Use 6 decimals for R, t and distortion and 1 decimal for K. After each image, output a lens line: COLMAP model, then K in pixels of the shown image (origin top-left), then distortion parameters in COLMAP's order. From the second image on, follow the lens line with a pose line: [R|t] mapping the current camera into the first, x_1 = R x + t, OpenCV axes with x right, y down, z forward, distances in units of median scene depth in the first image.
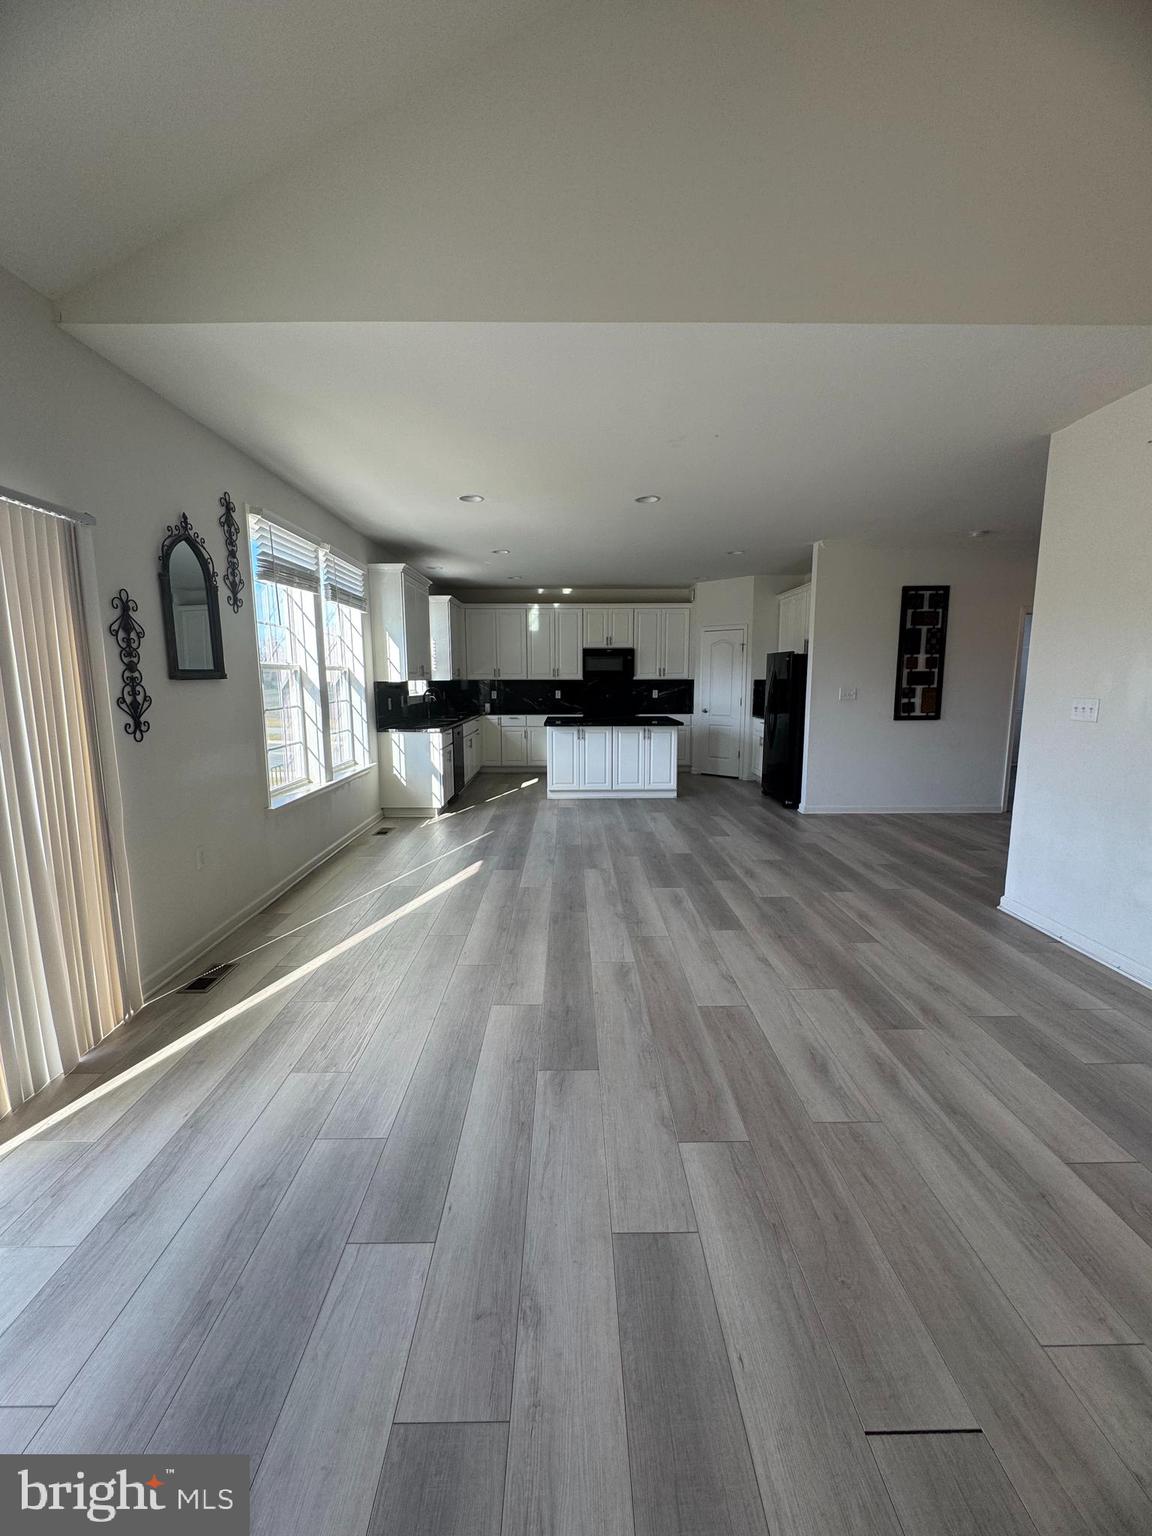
lens RADIAL K [[613.2, 0, 576.2], [0, 613.2, 767.4], [0, 0, 1]] dist [-0.003771, -0.000071]
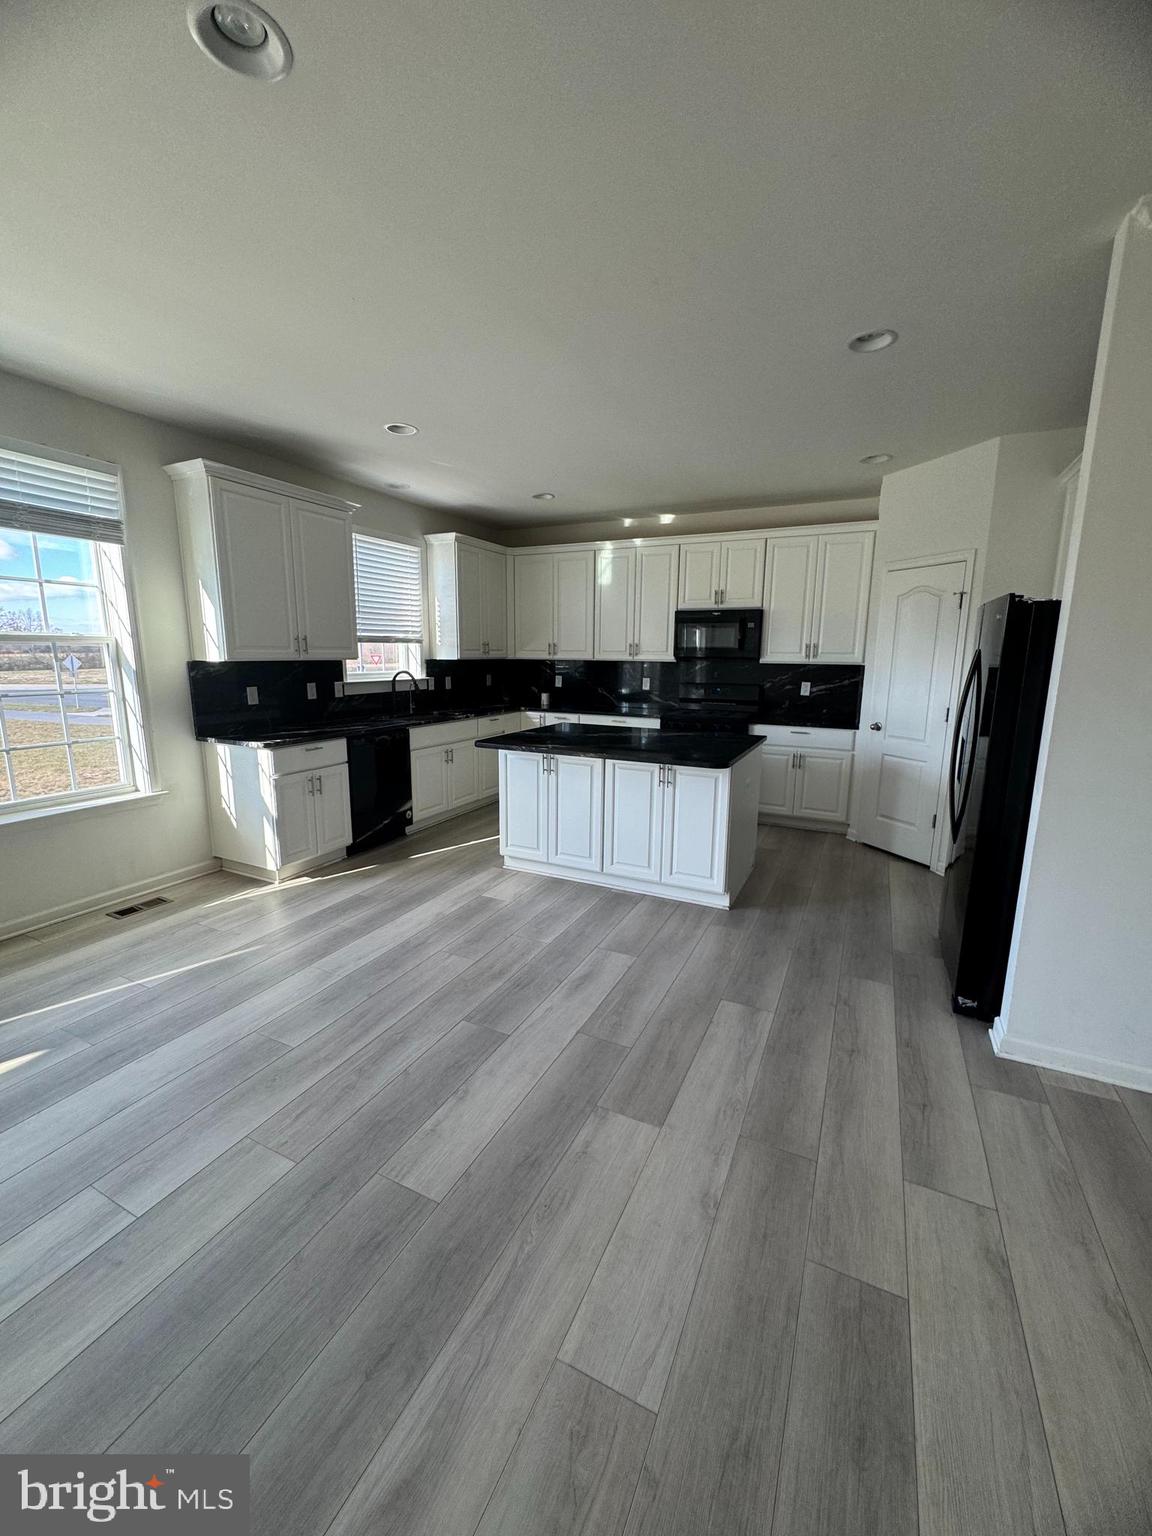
lens RADIAL K [[613.2, 0, 575.1], [0, 613.2, 766.3], [0, 0, 1]] dist [-0.003771, -0.000071]
pose [[0.892210, 0.093559, -0.441824, 0.208137], [-0.077898, 0.995525, 0.053503, -0.064443], [0.444853, -0.013319, 0.895505, 0.408876]]
